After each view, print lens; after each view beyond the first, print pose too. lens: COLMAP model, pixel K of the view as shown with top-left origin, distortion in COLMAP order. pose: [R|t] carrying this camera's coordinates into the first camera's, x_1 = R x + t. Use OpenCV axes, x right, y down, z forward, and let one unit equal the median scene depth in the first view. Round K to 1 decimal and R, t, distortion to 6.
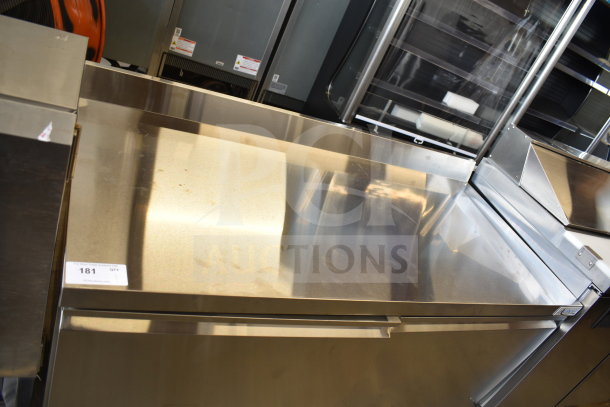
lens RADIAL K [[474.6, 0, 305.0], [0, 474.6, 203.5], [0, 0, 1]] dist [-0.084228, -0.004841]
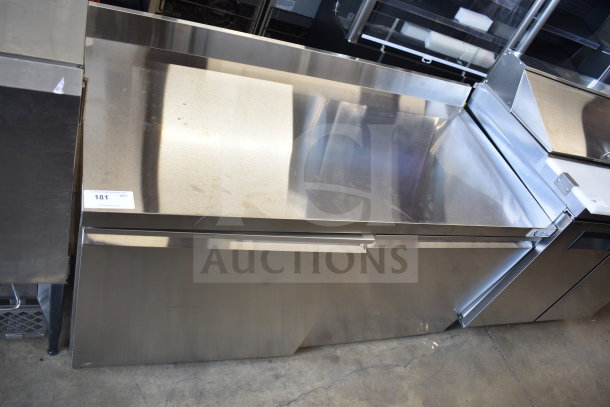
lens RADIAL K [[502.2, 0, 305.0], [0, 502.2, 203.5], [0, 0, 1]] dist [-0.088513, 0.001422]
pose [[0.998472, 0.005193, -0.055023, 0.079255], [0.004573, 0.984400, 0.175887, -0.037442], [0.055079, -0.175869, 0.982871, -0.144139]]
